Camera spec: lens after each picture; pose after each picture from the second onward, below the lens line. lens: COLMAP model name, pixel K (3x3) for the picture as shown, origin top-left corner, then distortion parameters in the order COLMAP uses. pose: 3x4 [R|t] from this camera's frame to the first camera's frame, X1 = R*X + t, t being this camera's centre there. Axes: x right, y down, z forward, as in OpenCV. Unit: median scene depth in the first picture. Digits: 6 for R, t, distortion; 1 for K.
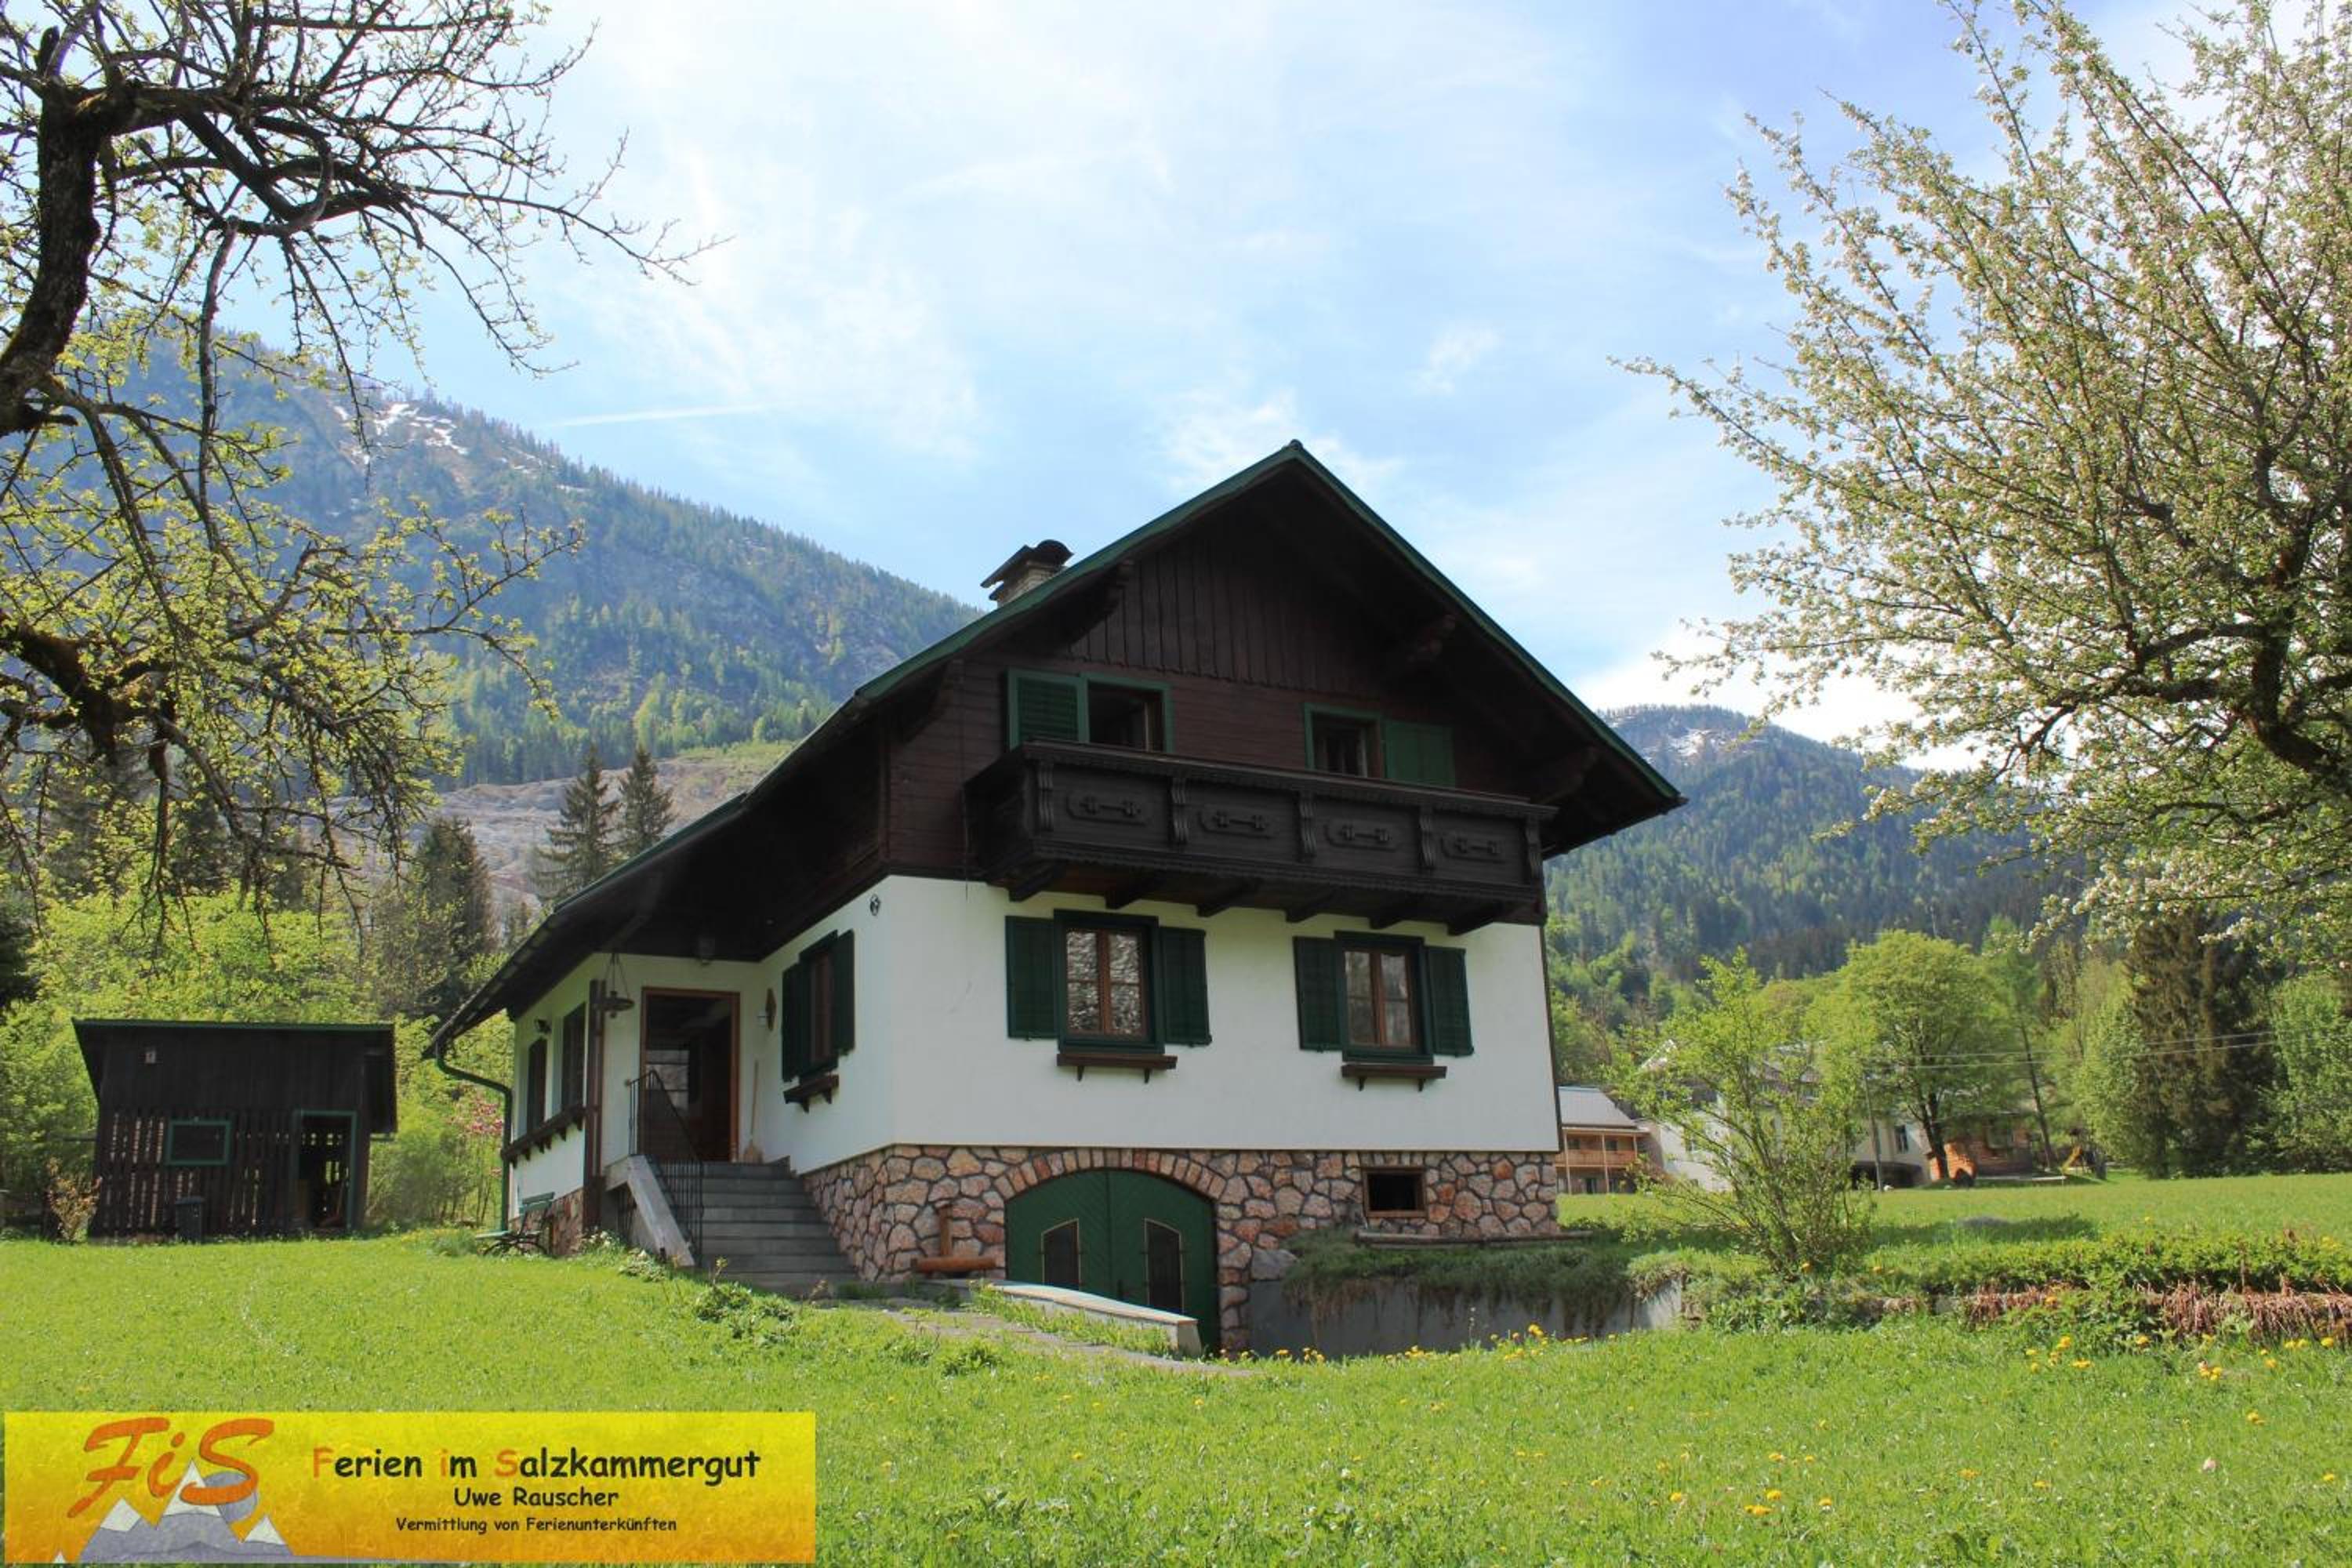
lens RADIAL K [[2000.4, 0, 1181.6], [0, 2000.4, 771.0], [0, 0, 1]] dist [-0.165634, 0.155467]
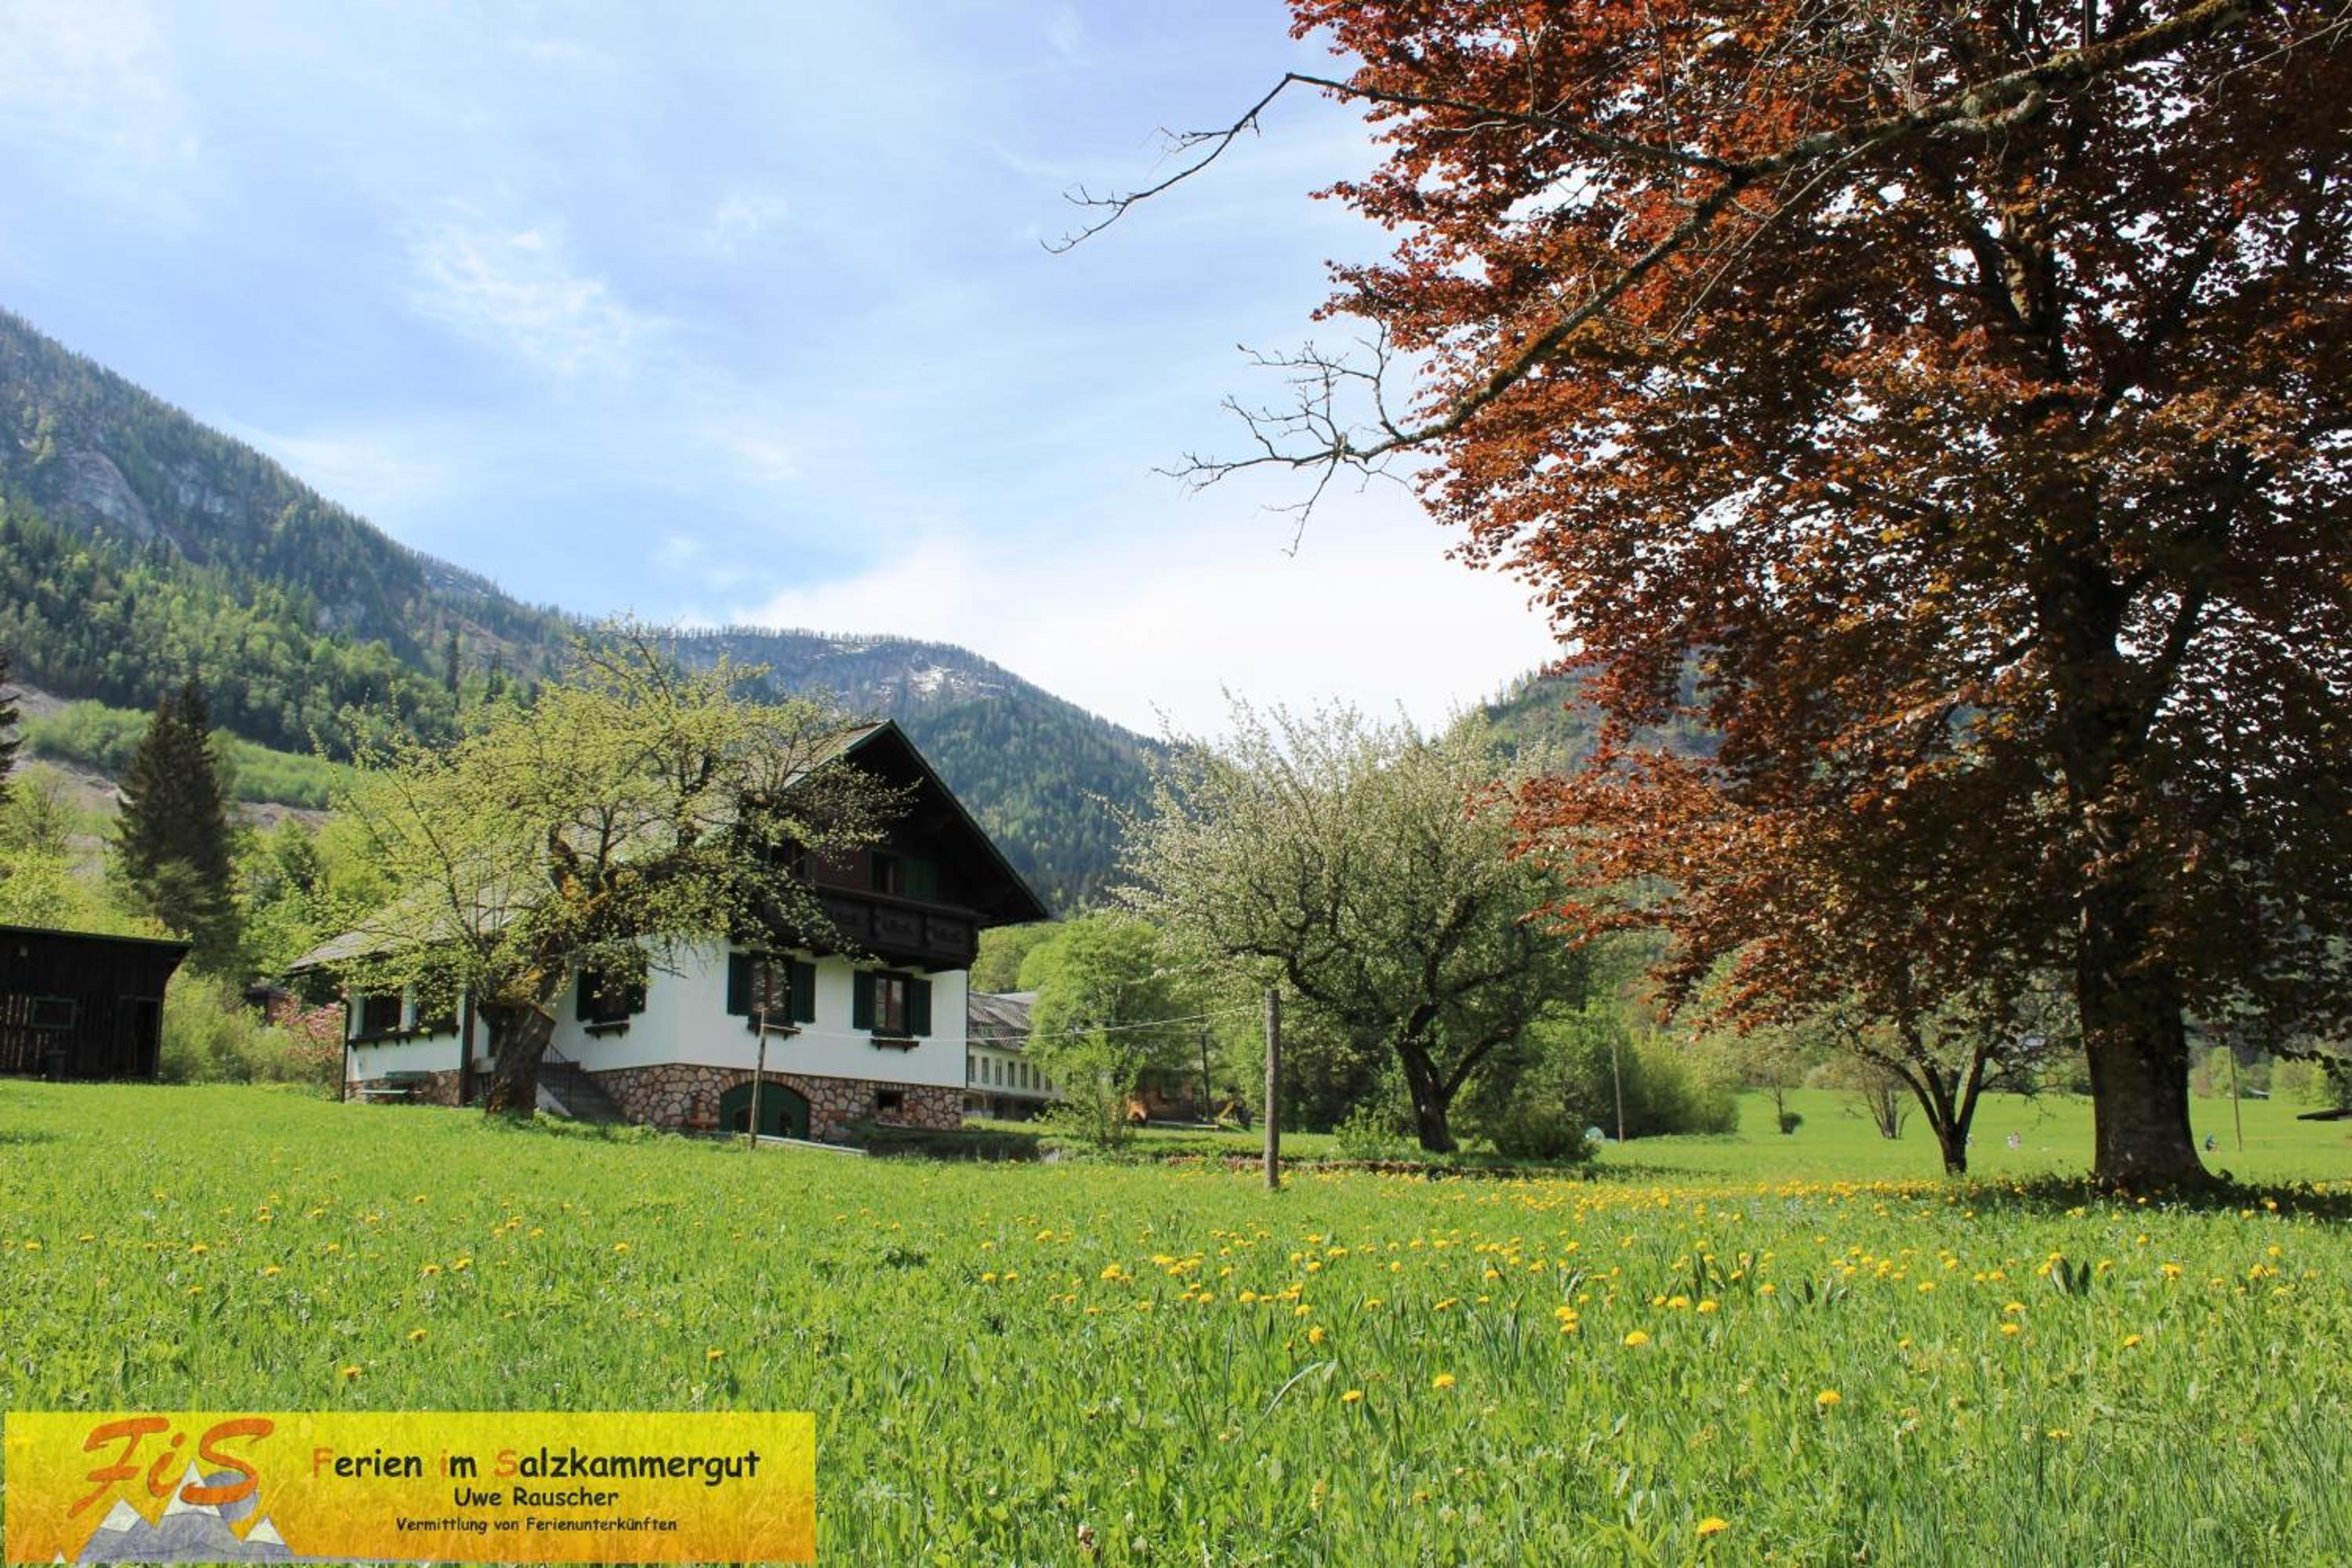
lens RADIAL K [[2000.4, 0, 1174.6], [0, 2000.4, 782.7], [0, 0, 1]] dist [-0.165634, 0.155467]
pose [[0.920404, 0.123366, 0.370996, -0.407091], [-0.141558, 0.989683, 0.022096, -0.189398], [-0.364443, -0.072854, 0.928372, -0.926812]]
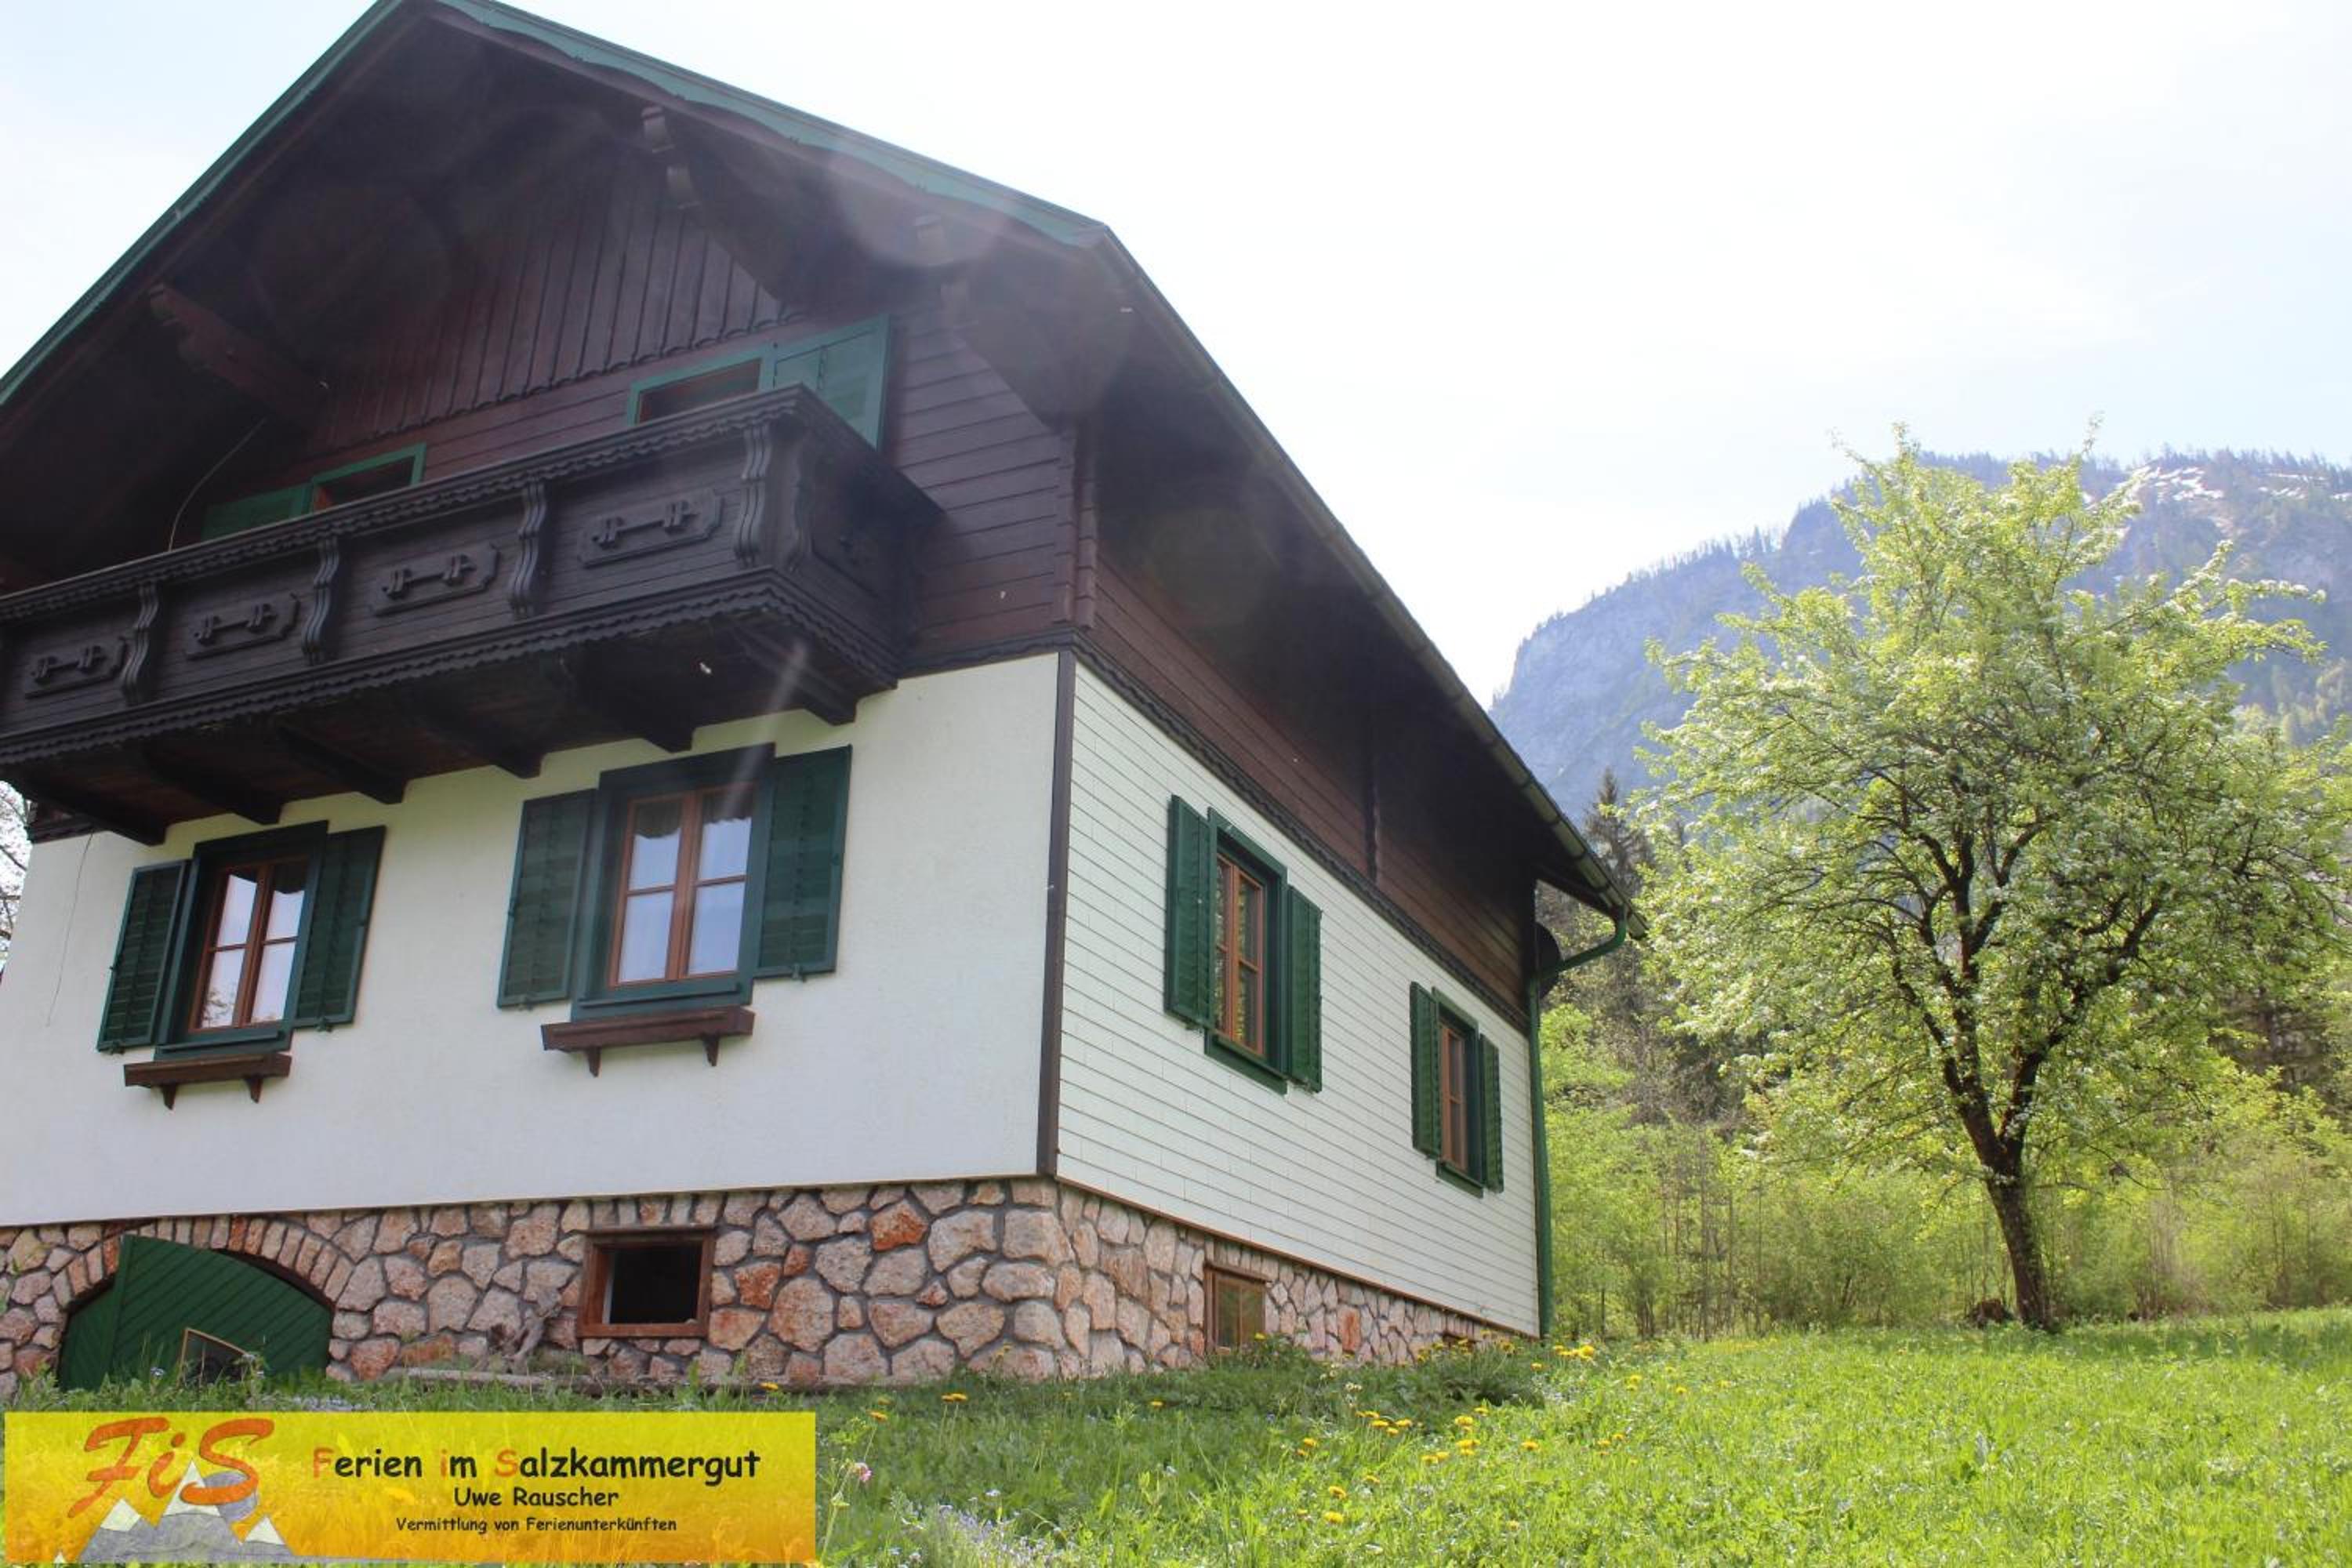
lens RADIAL K [[1980.2, 0, 1186.8], [0, 1980.2, 775.7], [0, 0, 1]] dist [-0.127933, 0.107810]
pose [[0.591021, -0.231485, -0.772729, 0.572067], [0.191349, 0.970831, -0.144477, 0.187491], [0.783633, -0.062472, 0.618075, 0.824669]]
